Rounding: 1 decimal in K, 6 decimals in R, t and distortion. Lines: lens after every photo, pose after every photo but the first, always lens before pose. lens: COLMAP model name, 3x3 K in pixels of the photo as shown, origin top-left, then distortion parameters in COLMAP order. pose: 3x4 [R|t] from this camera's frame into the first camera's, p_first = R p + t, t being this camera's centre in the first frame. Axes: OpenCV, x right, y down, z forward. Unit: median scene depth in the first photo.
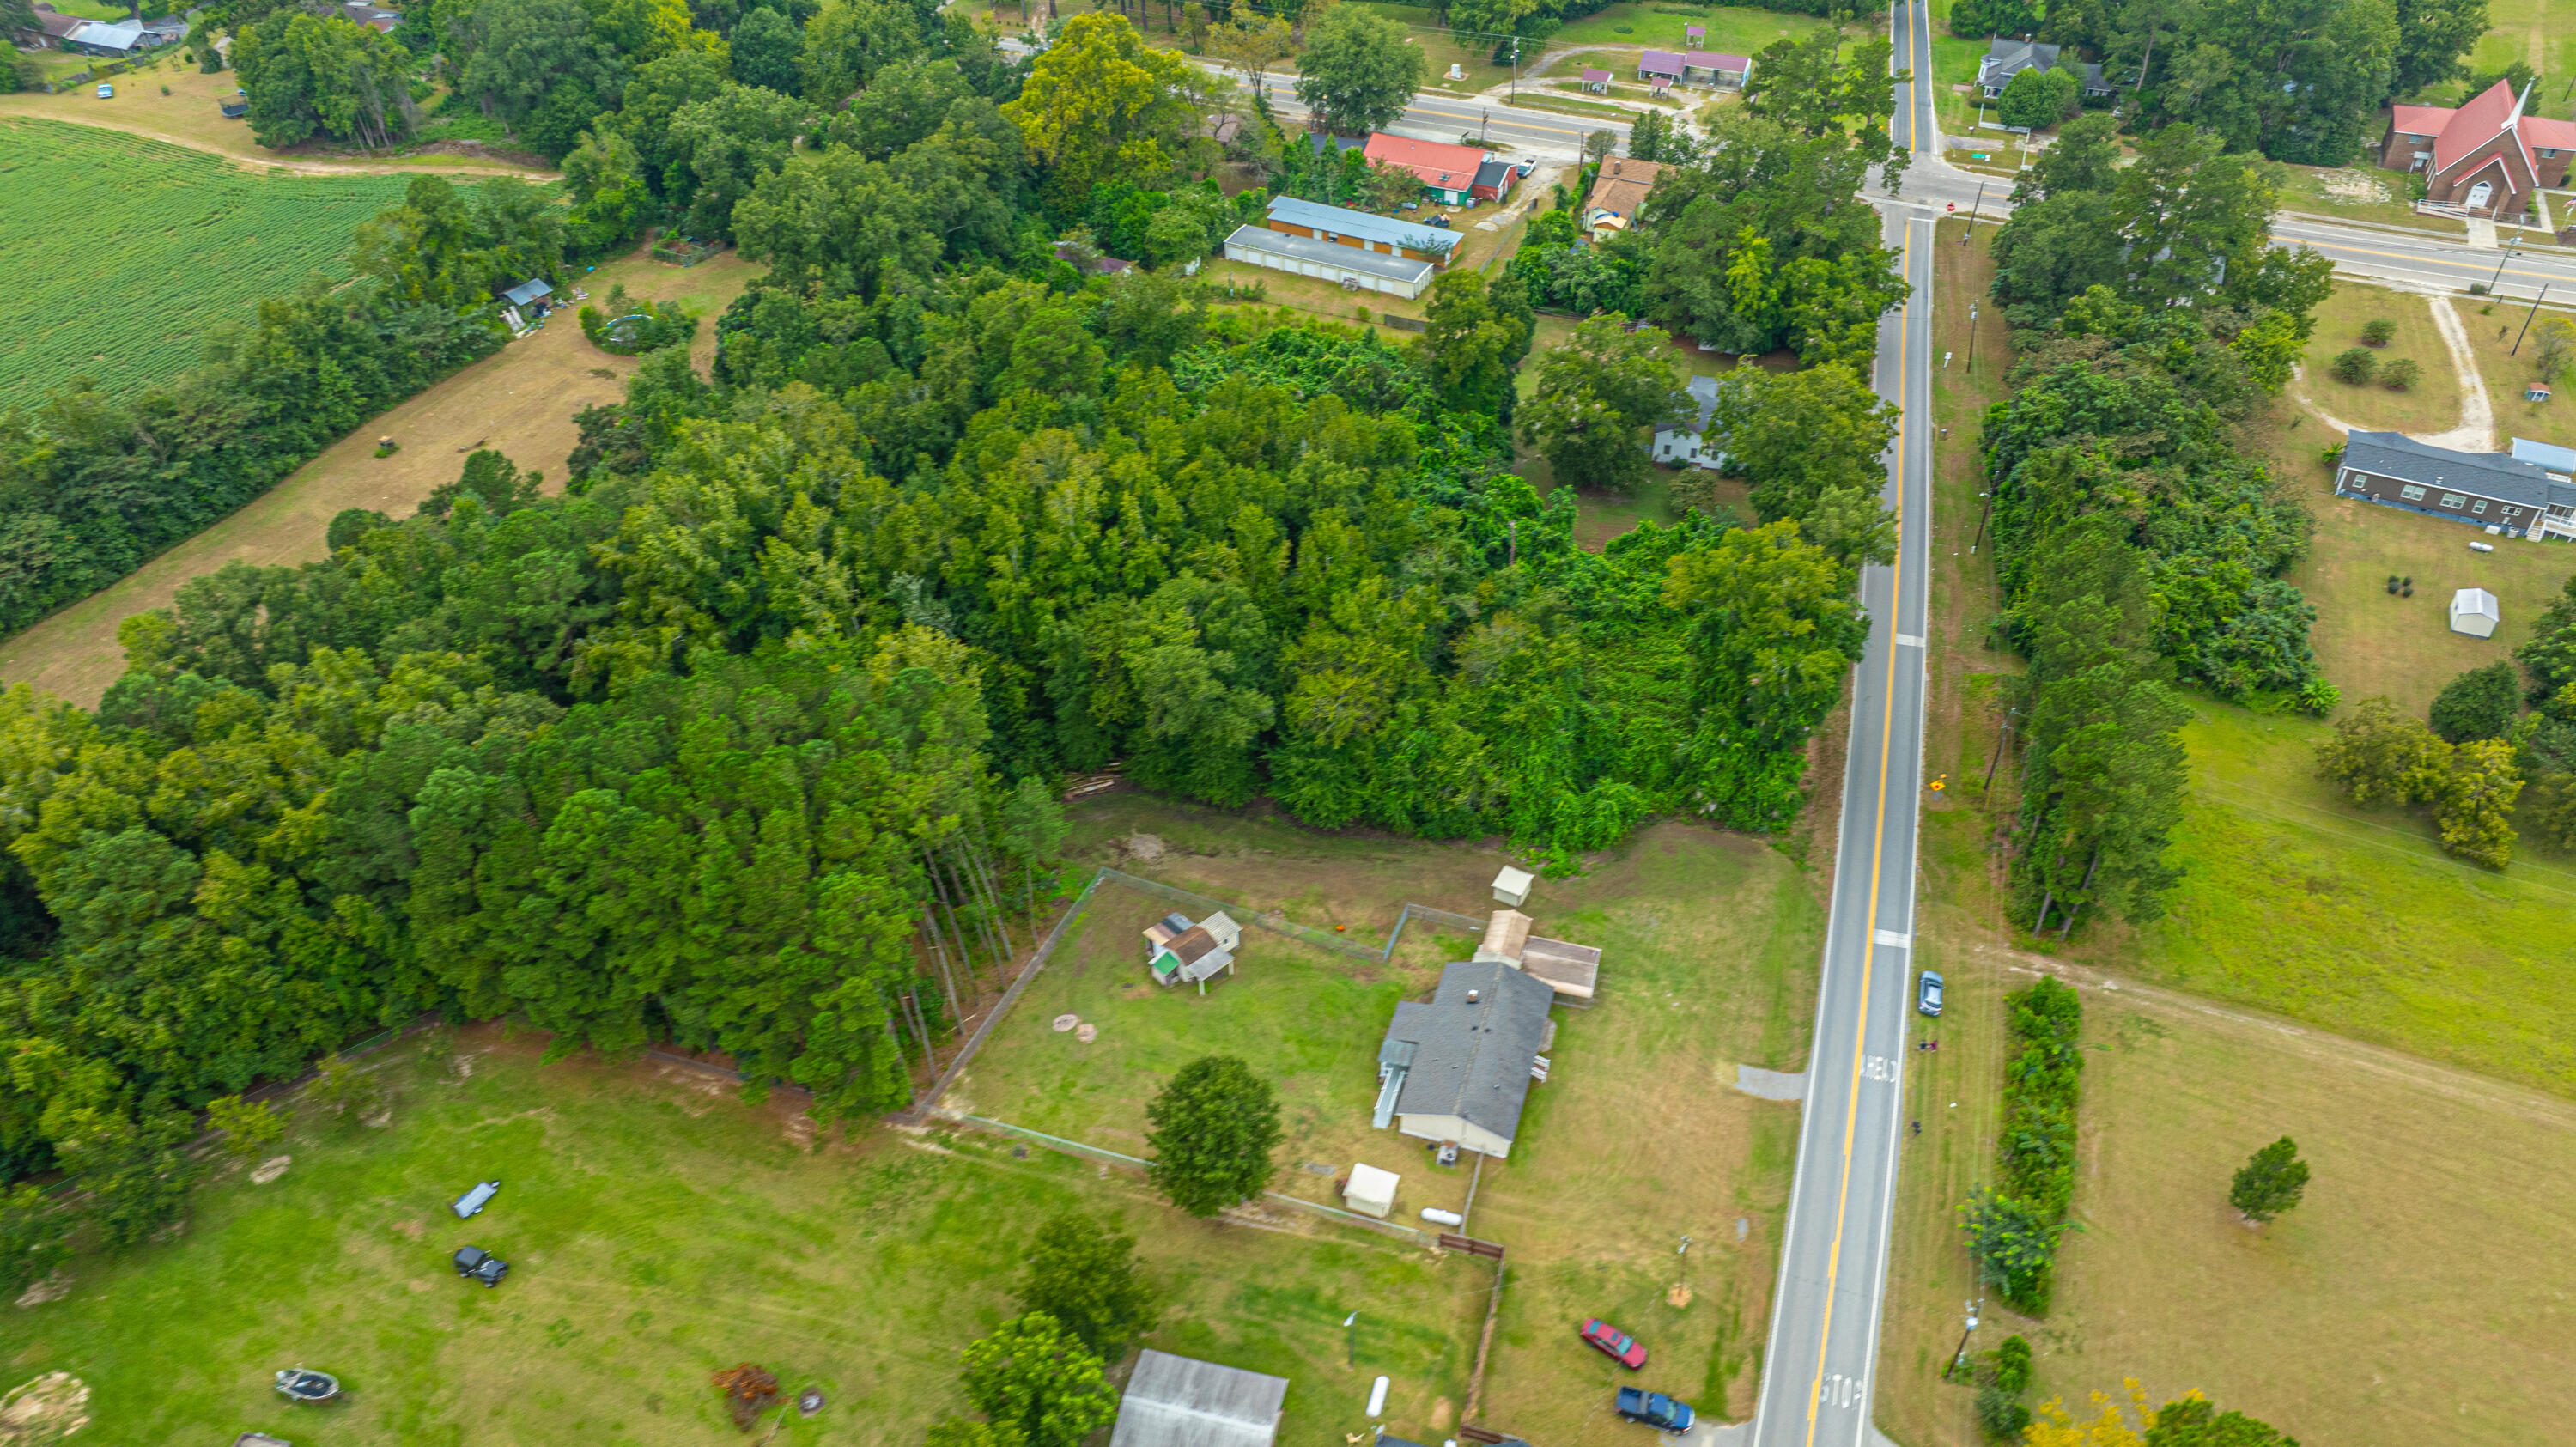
lens RADIAL K [[1810.6, 0, 1288.4], [0, 1810.6, 722.6], [0, 0, 1]] dist [-0.044270, 0.048150]
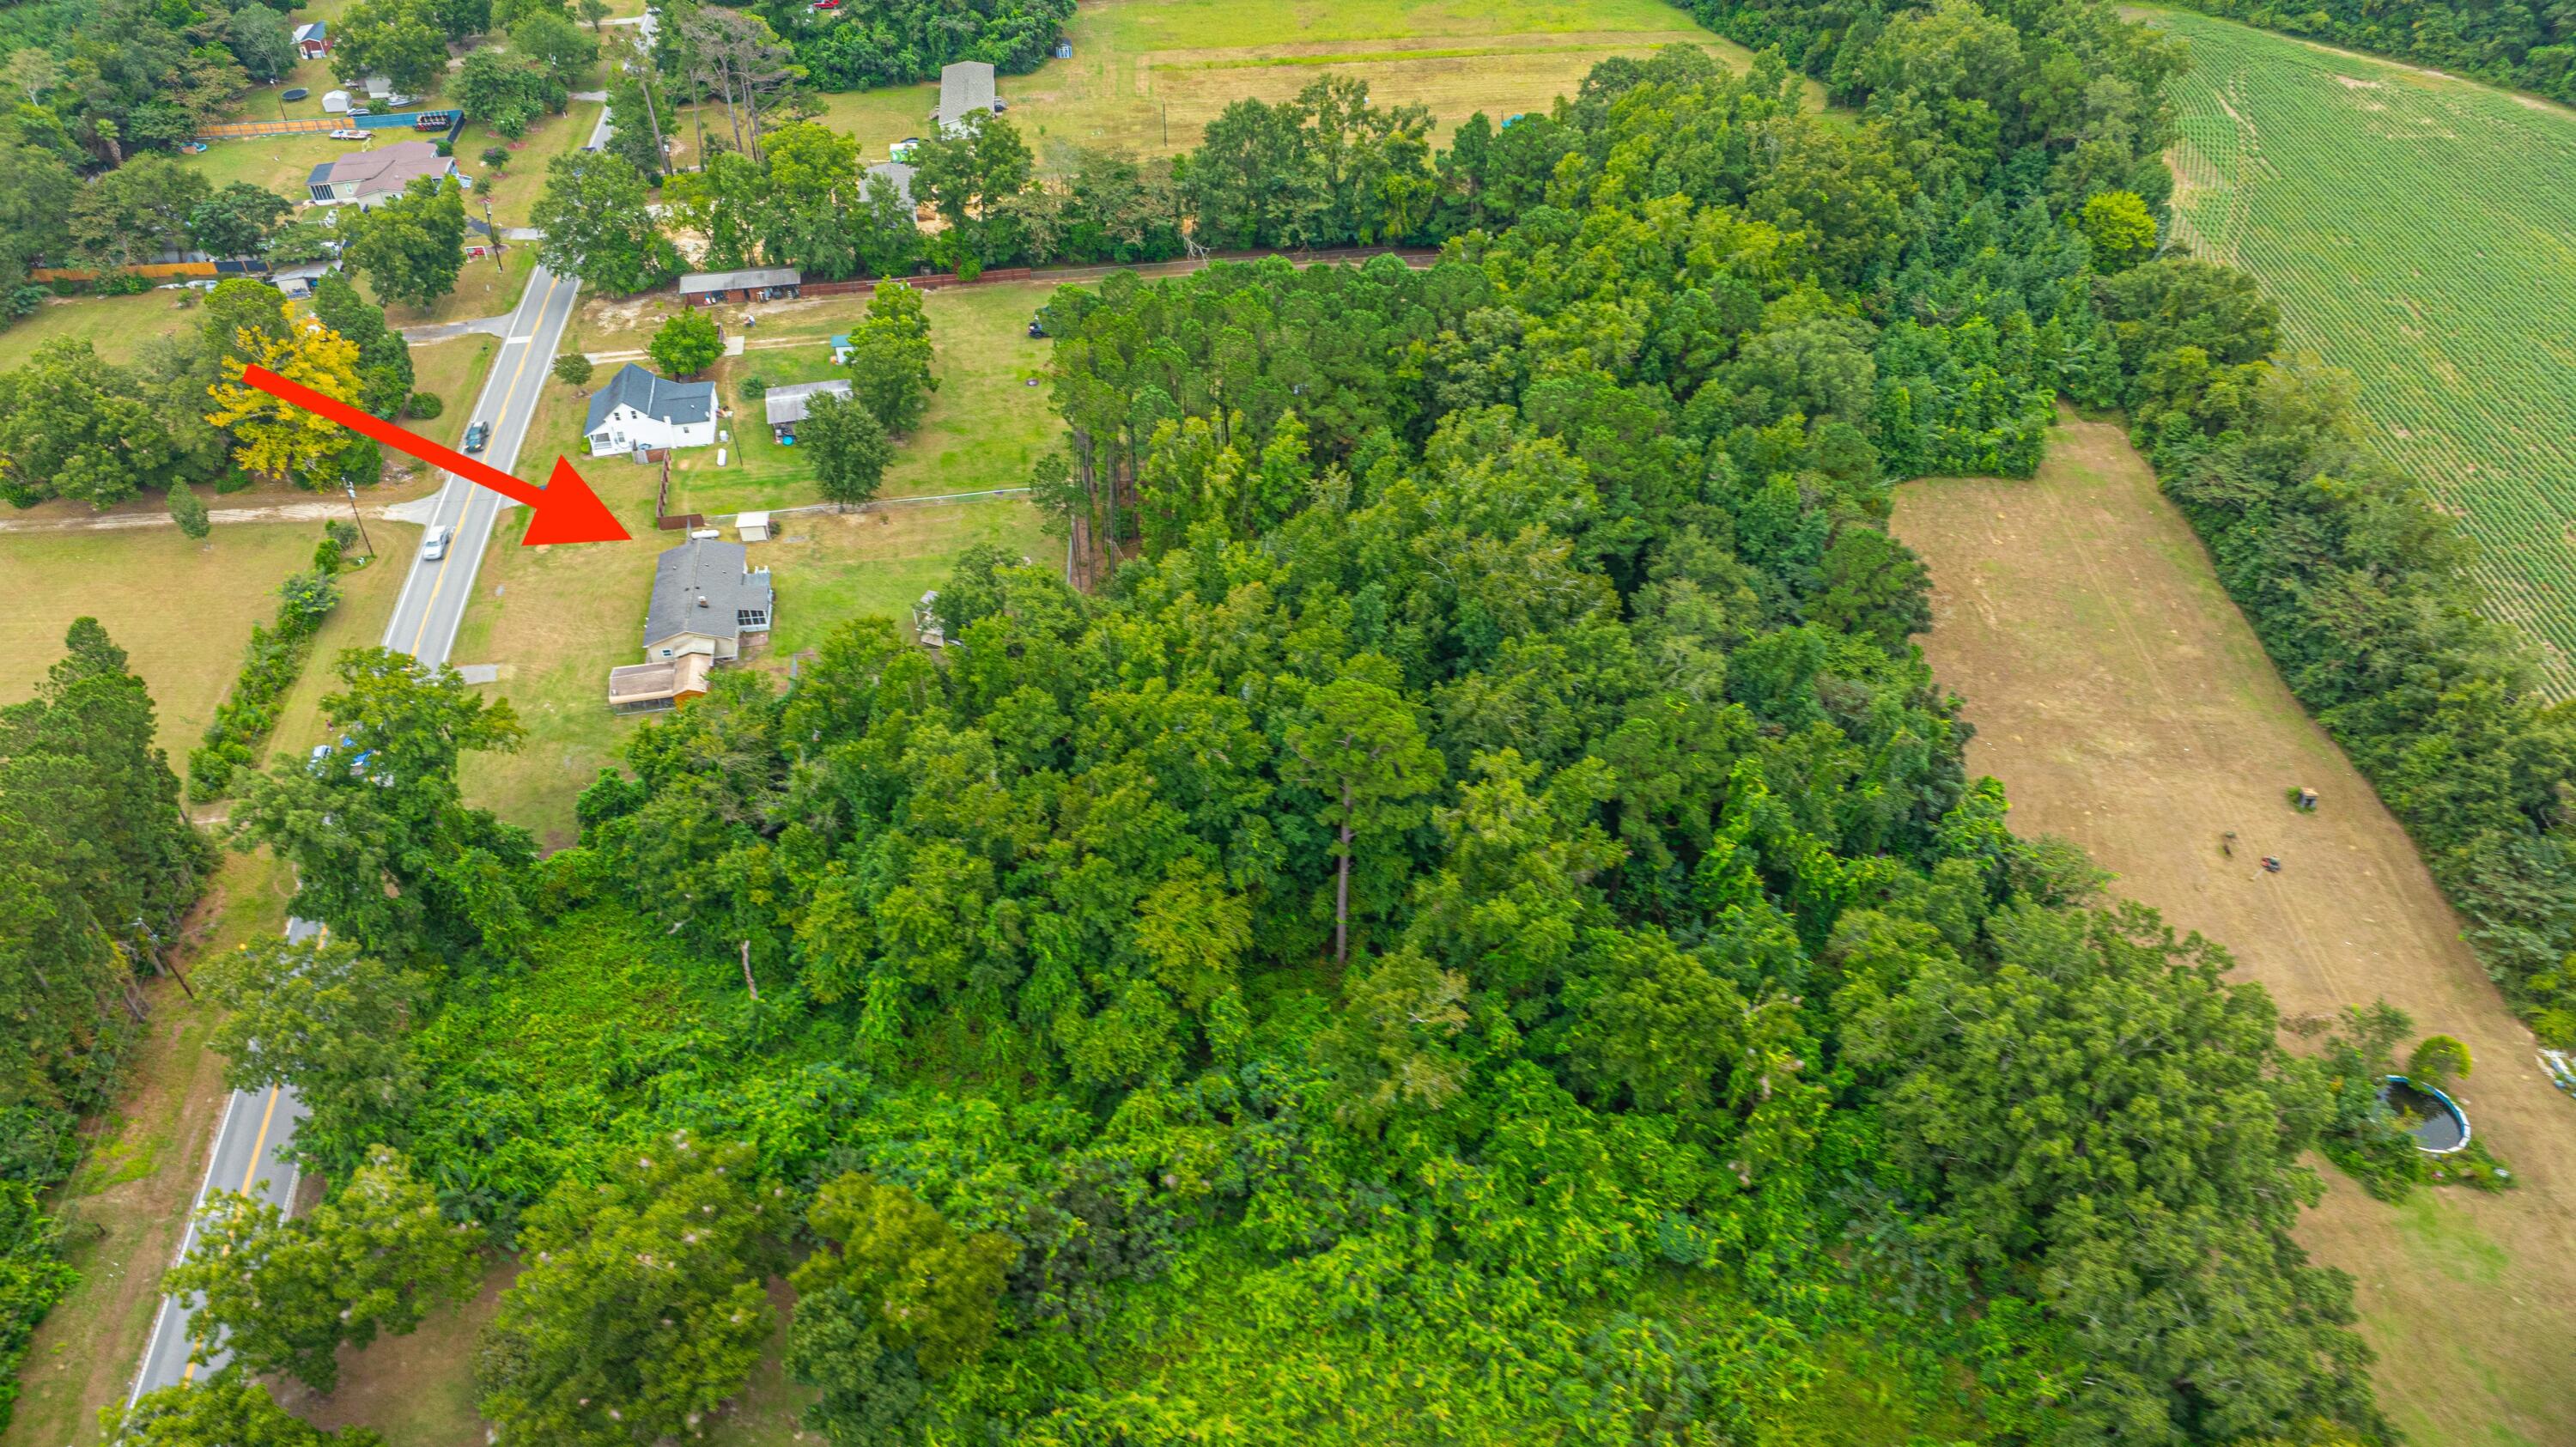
lens RADIAL K [[1810.6, 0, 1288.7], [0, 1810.6, 724.9], [0, 0, 1]] dist [-0.044270, 0.048150]
pose [[-0.894096, 0.310102, -0.323156, 0.159515], [-0.270972, 0.199951, 0.941591, -1.066179], [0.356605, 0.929439, -0.094746, 1.259713]]
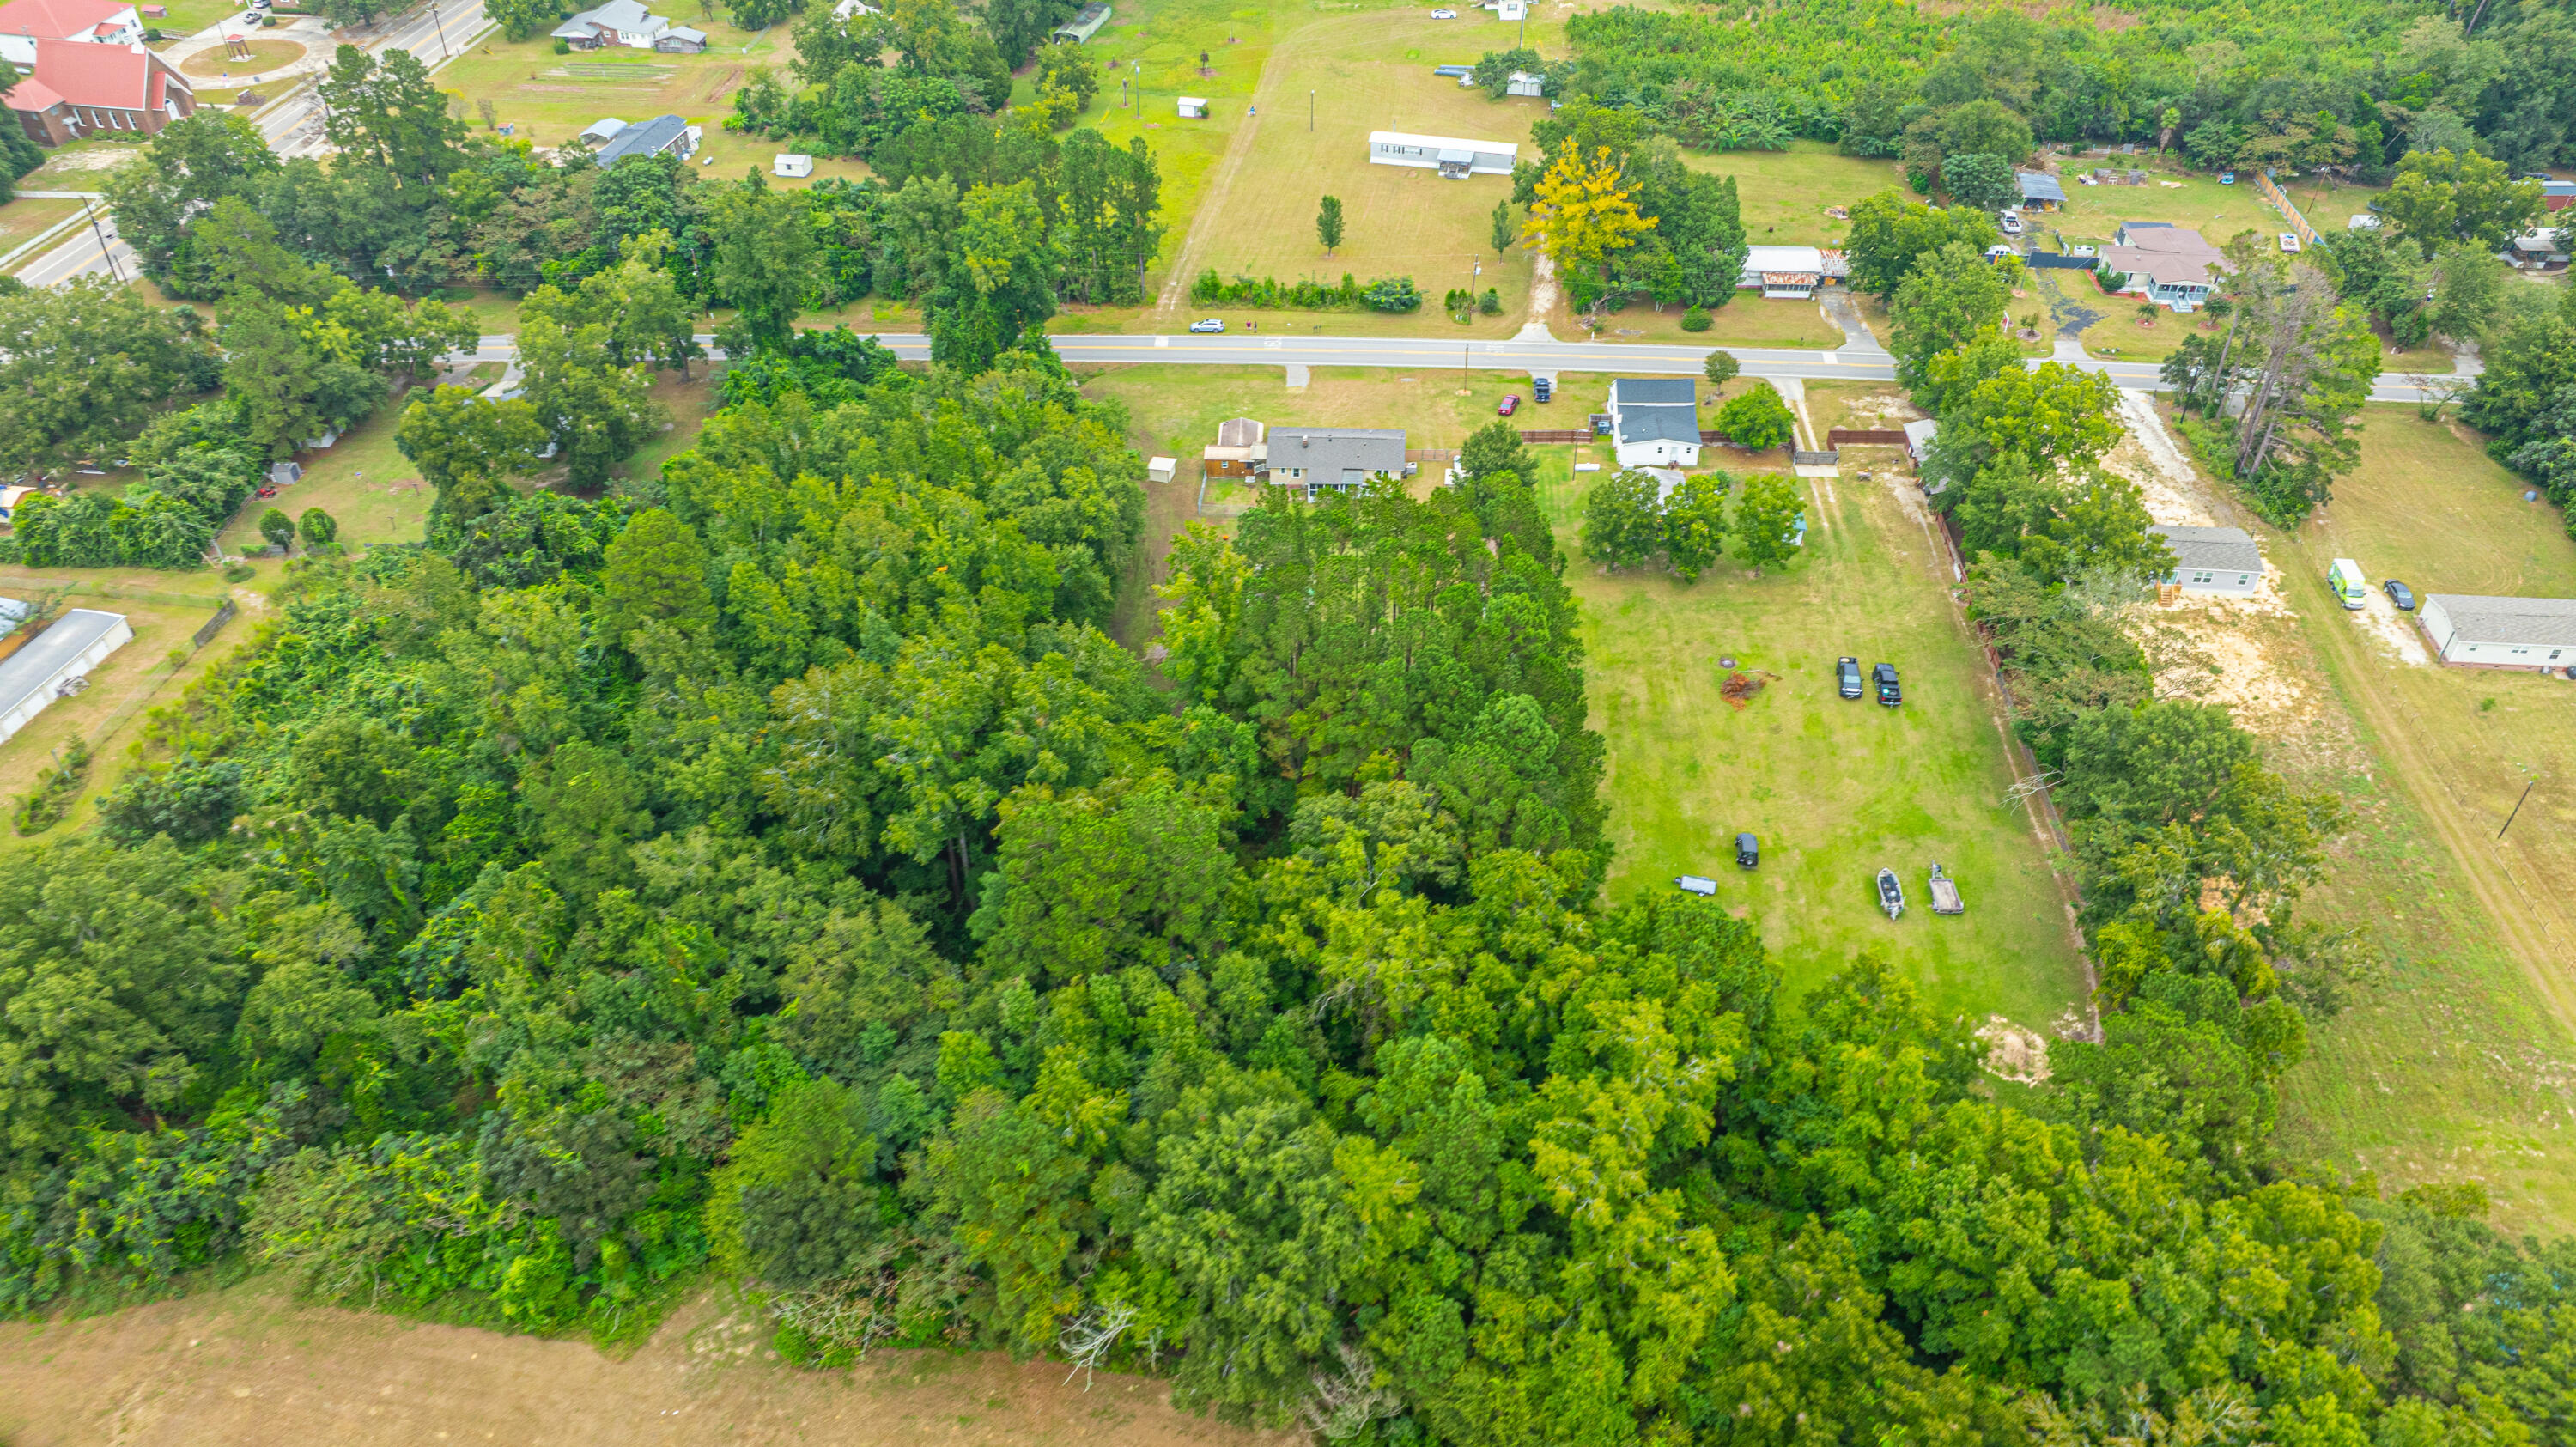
lens RADIAL K [[1810.6, 0, 1292.5], [0, 1810.6, 715.5], [0, 0, 1]] dist [-0.044270, 0.048150]
pose [[-0.255286, -0.604132, 0.754886, -1.066844], [0.628084, 0.489965, 0.604521, -0.593625], [-0.735078, 0.628457, 0.254365, 0.722498]]
